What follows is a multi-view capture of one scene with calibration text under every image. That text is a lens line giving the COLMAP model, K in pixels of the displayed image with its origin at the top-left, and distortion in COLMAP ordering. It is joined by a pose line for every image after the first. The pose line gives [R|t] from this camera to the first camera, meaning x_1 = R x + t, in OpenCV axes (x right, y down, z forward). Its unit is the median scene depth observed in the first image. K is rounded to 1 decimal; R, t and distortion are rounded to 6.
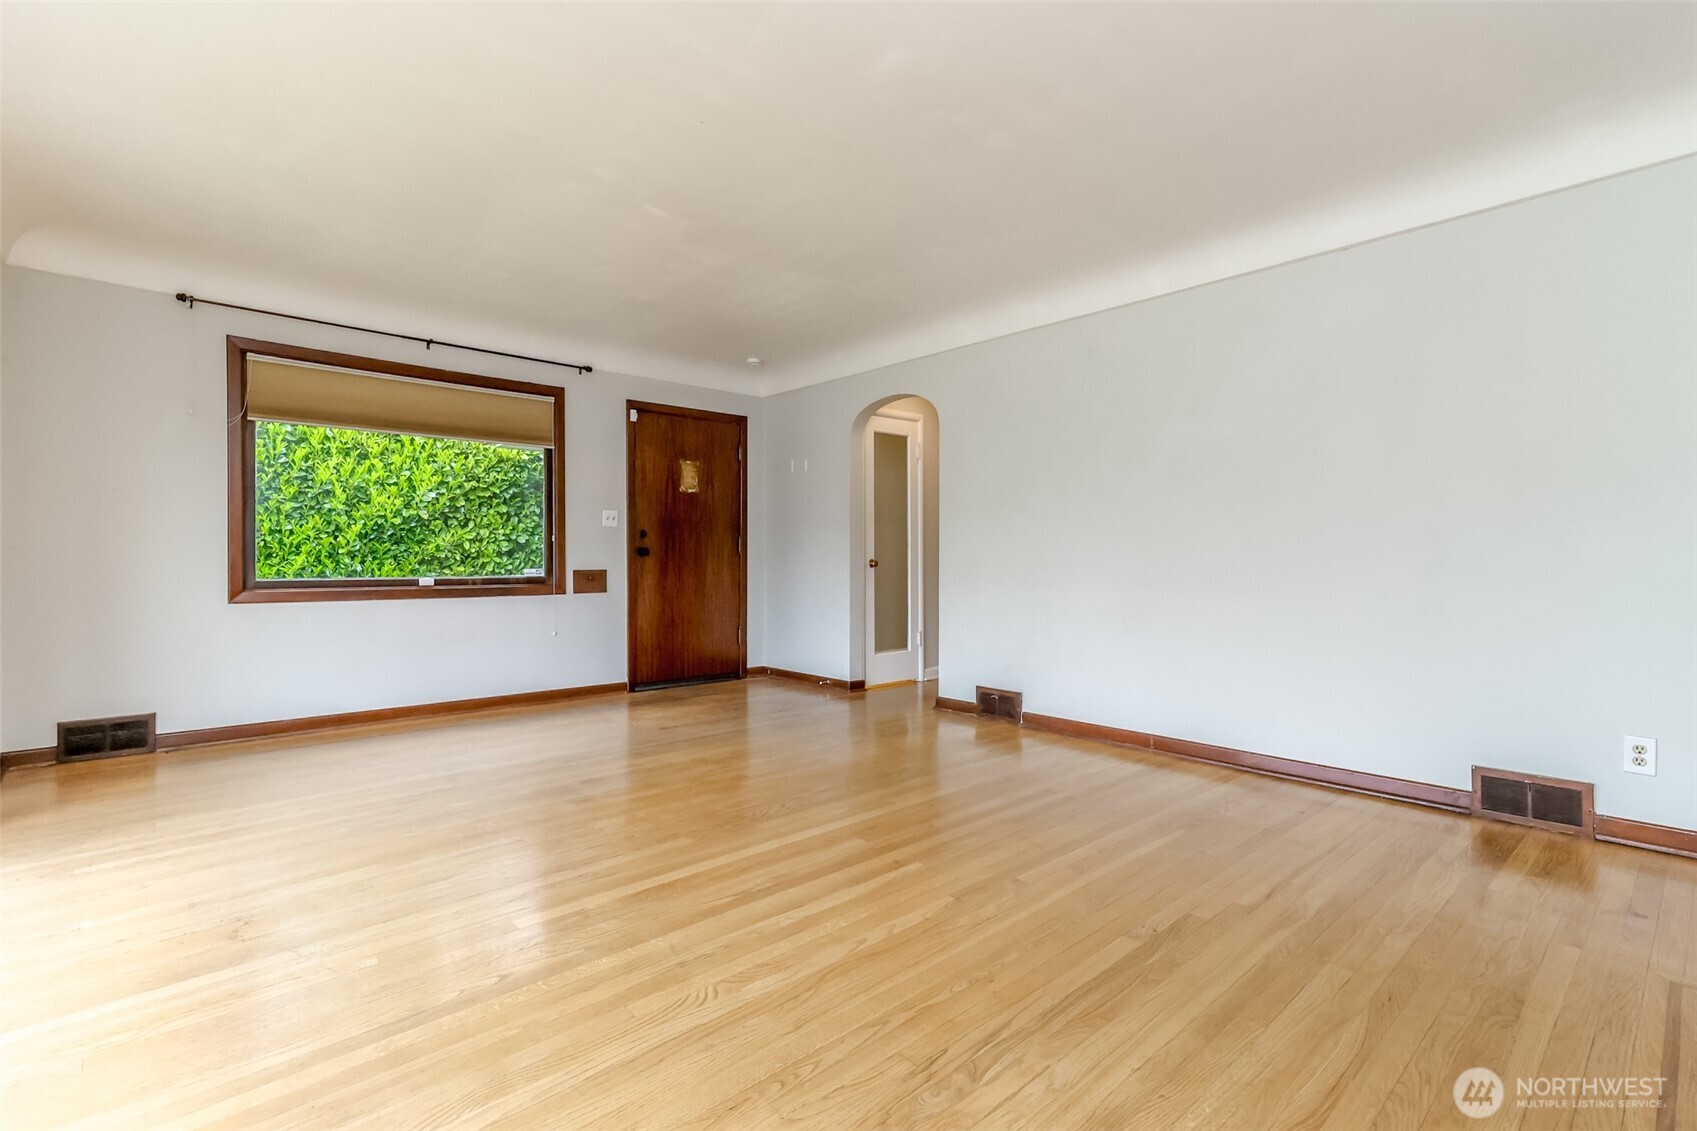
lens RADIAL K [[773.5, 0, 863.5], [0, 773.5, 536.2], [0, 0, 1]] dist [0.017795, 0.002991]
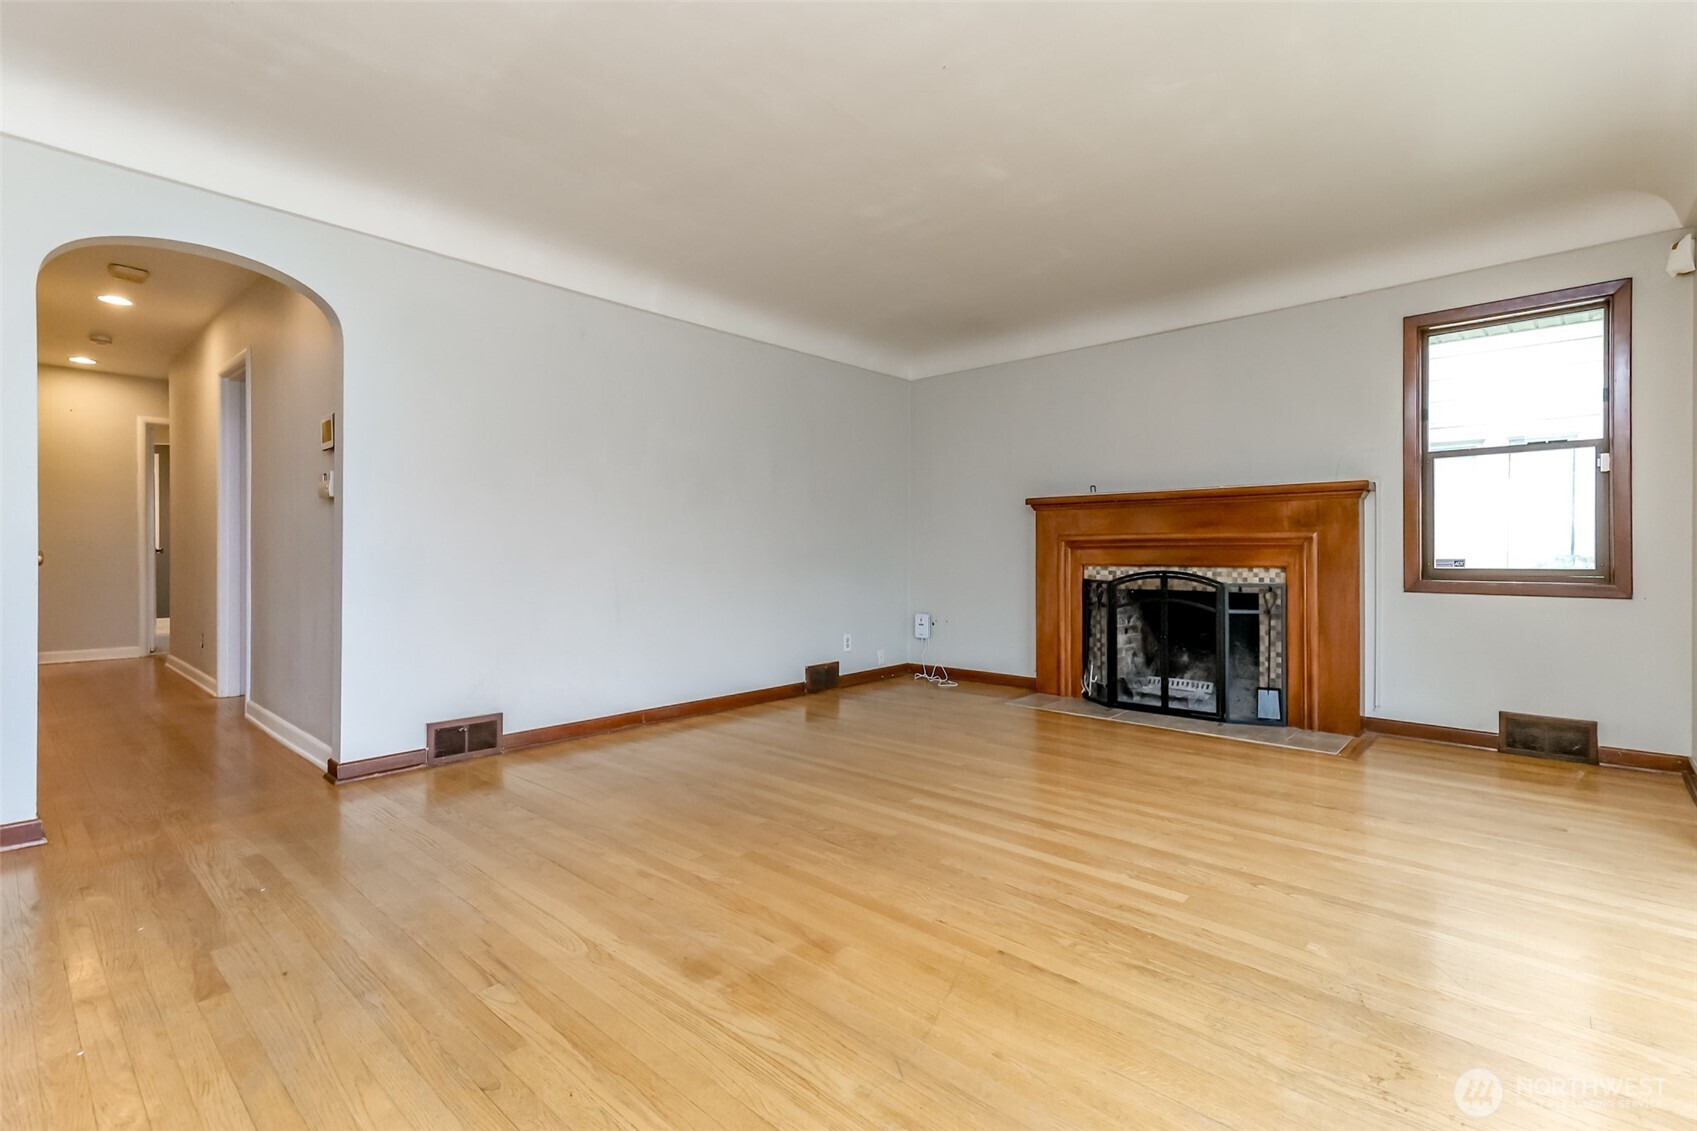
lens RADIAL K [[773.5, 0, 845.8], [0, 773.5, 564.3], [0, 0, 1]] dist [0.017795, 0.002991]
pose [[-0.081610, -0.016919, 0.996521, -0.633591], [-0.024649, 0.999584, 0.014953, 0.020480], [-0.996360, -0.023343, -0.081993, 0.682160]]
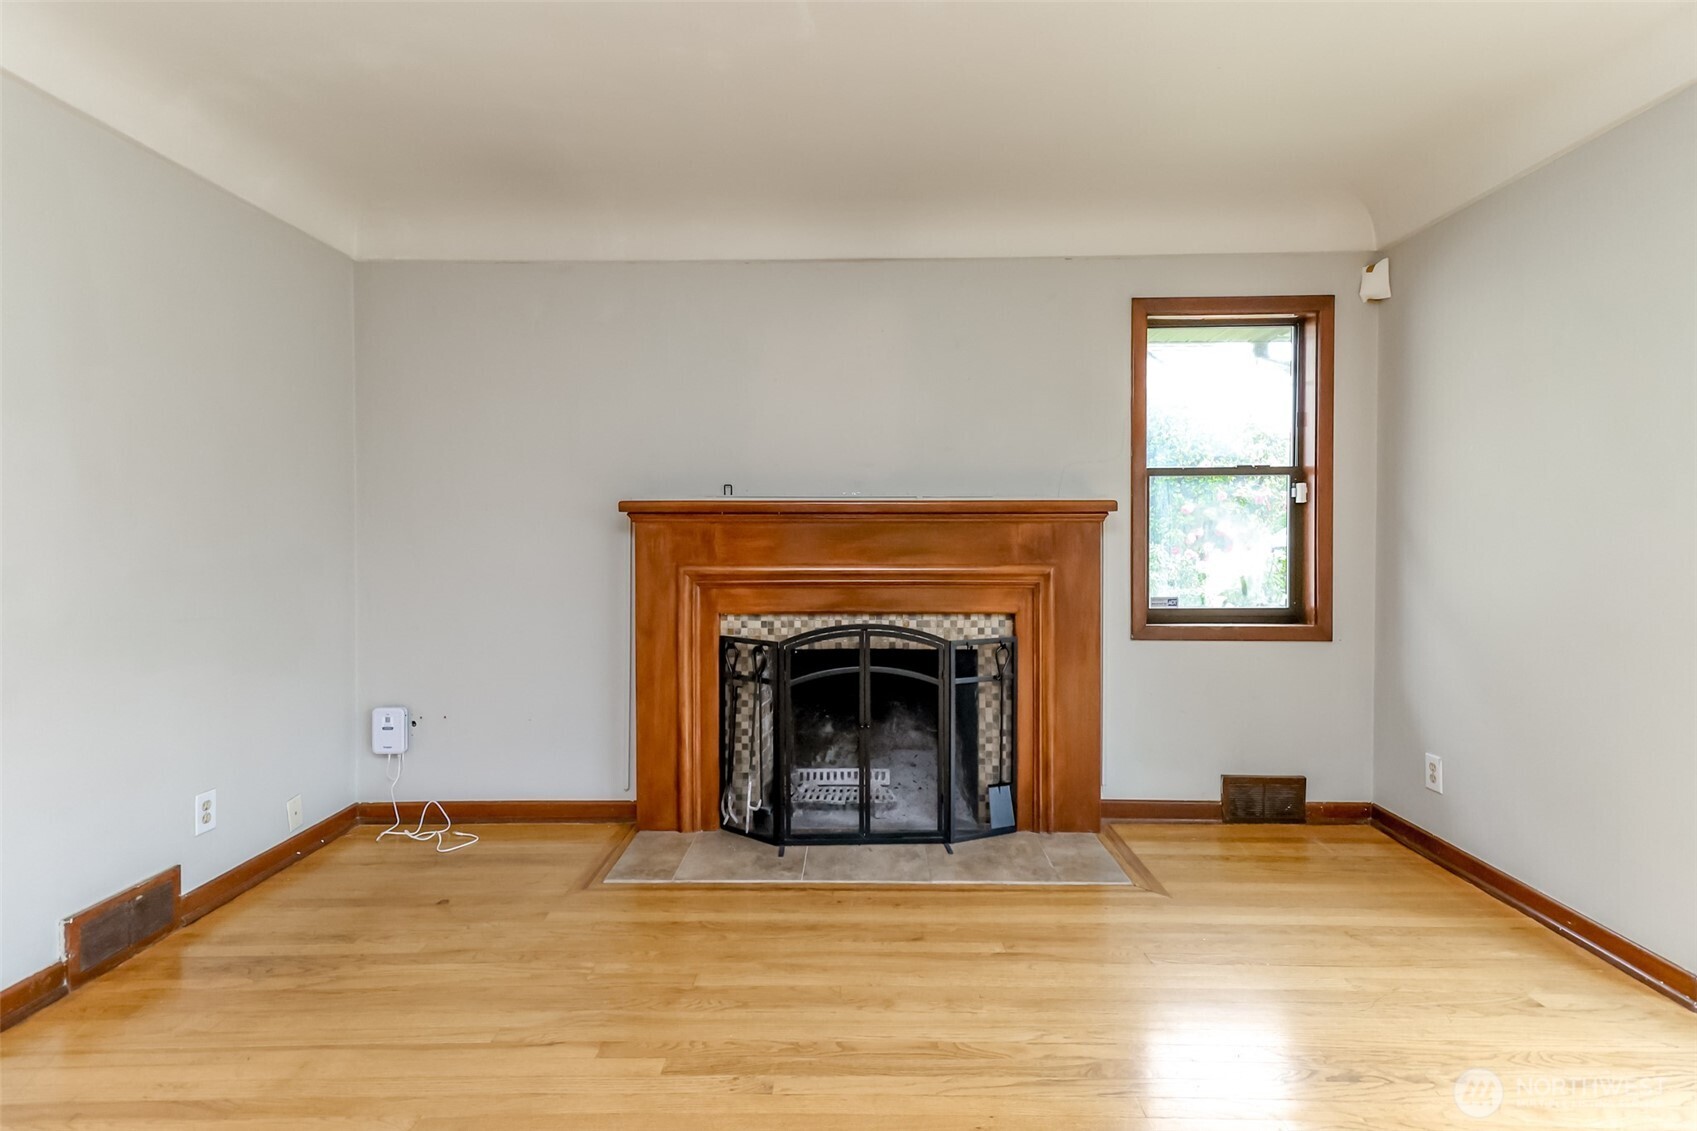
lens RADIAL K [[773.5, 0, 861.8], [0, 773.5, 554.5], [0, 0, 1]] dist [0.017795, 0.002991]
pose [[-0.729360, -0.013059, 0.684006, -0.125482], [-0.016301, 0.999866, 0.001708, -0.024367], [-0.683936, -0.009905, -0.729475, 0.665484]]
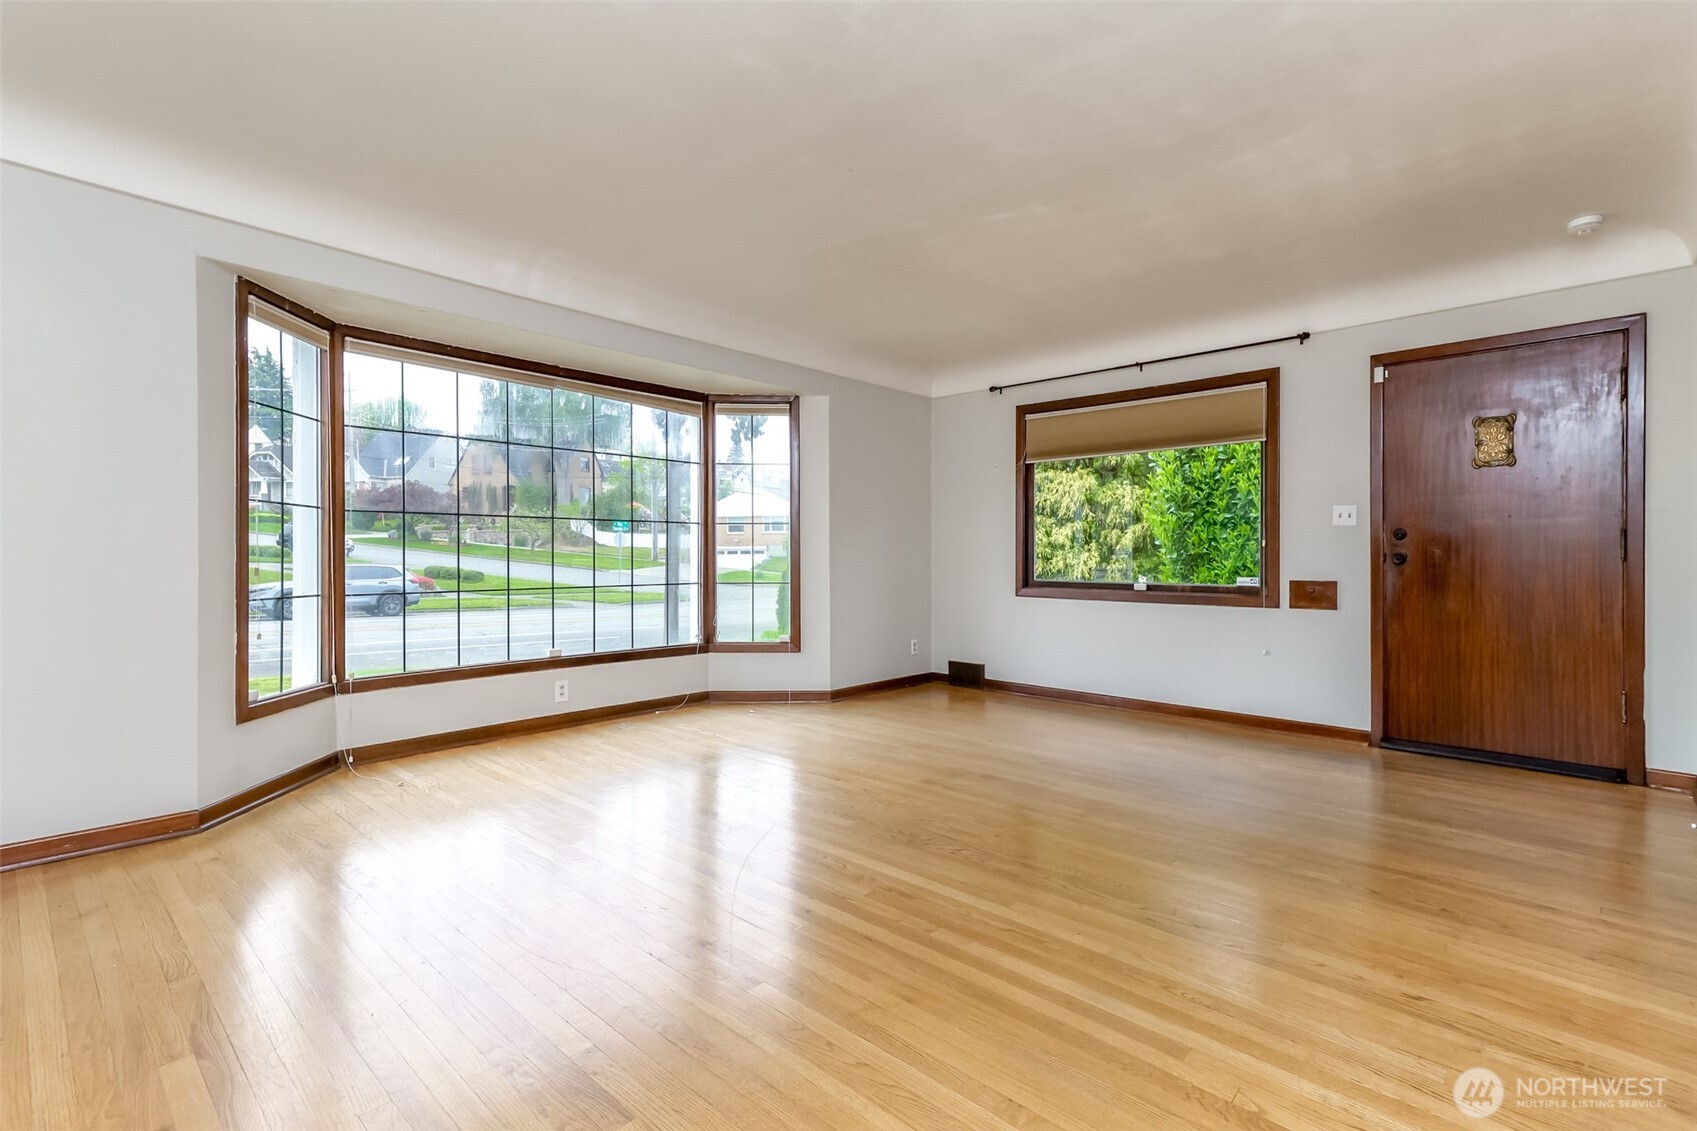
lens RADIAL K [[773.5, 0, 848.3], [0, 773.5, 559.5], [0, 0, 1]] dist [0.017795, 0.002991]
pose [[0.078953, 0.002801, -0.996874, 0.500729], [0.027404, 0.999612, 0.004979, 0.004006], [0.996502, -0.027712, 0.078846, 0.524337]]
